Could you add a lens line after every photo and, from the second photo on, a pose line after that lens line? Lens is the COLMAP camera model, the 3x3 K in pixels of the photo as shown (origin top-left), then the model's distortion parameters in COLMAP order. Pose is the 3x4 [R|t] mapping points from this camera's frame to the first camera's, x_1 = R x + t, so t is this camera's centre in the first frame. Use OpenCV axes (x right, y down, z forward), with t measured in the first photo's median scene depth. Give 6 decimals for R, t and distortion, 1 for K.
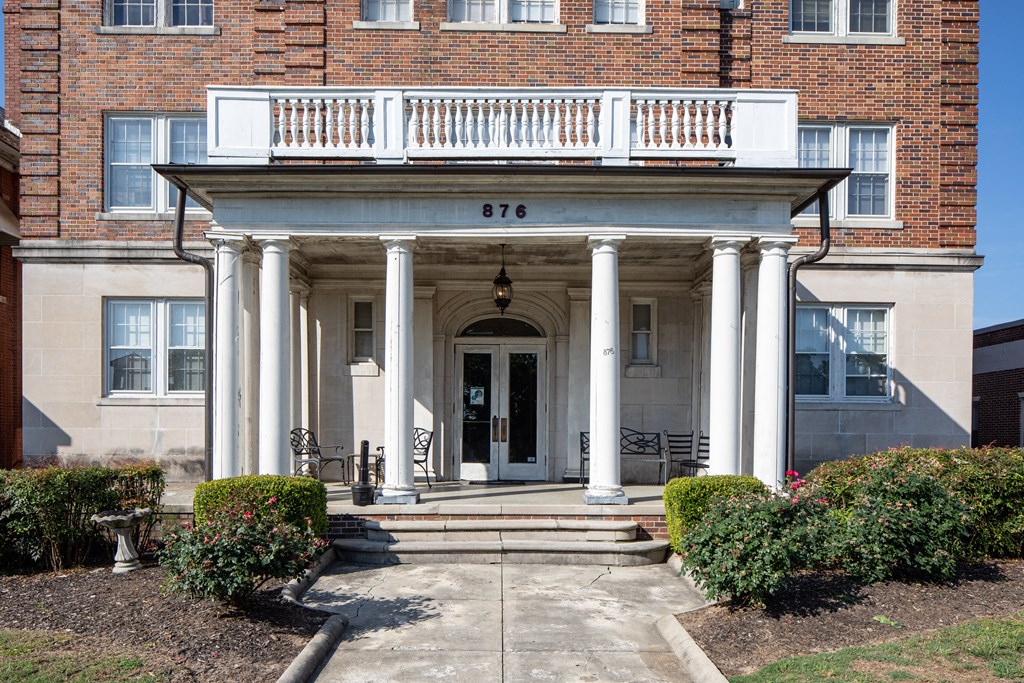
lens RADIAL K [[700.7, 0, 513.9], [0, 700.7, 390.0], [0, 0, 1]] dist [0.003034, -0.002311]
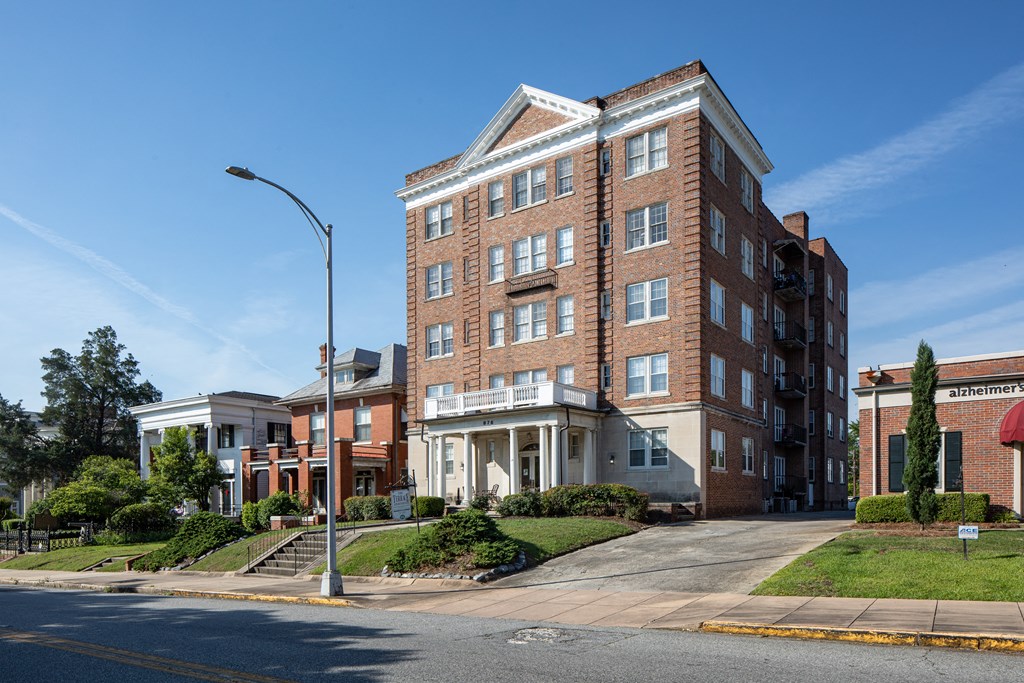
lens RADIAL K [[700.7, 0, 513.9], [0, 700.7, 390.0], [0, 0, 1]] dist [0.003034, -0.002311]
pose [[0.809328, -0.110127, -0.576940, 1.551739], [0.053277, 0.991980, -0.114614, 0.000804], [0.584935, 0.062023, 0.808705, -1.317157]]
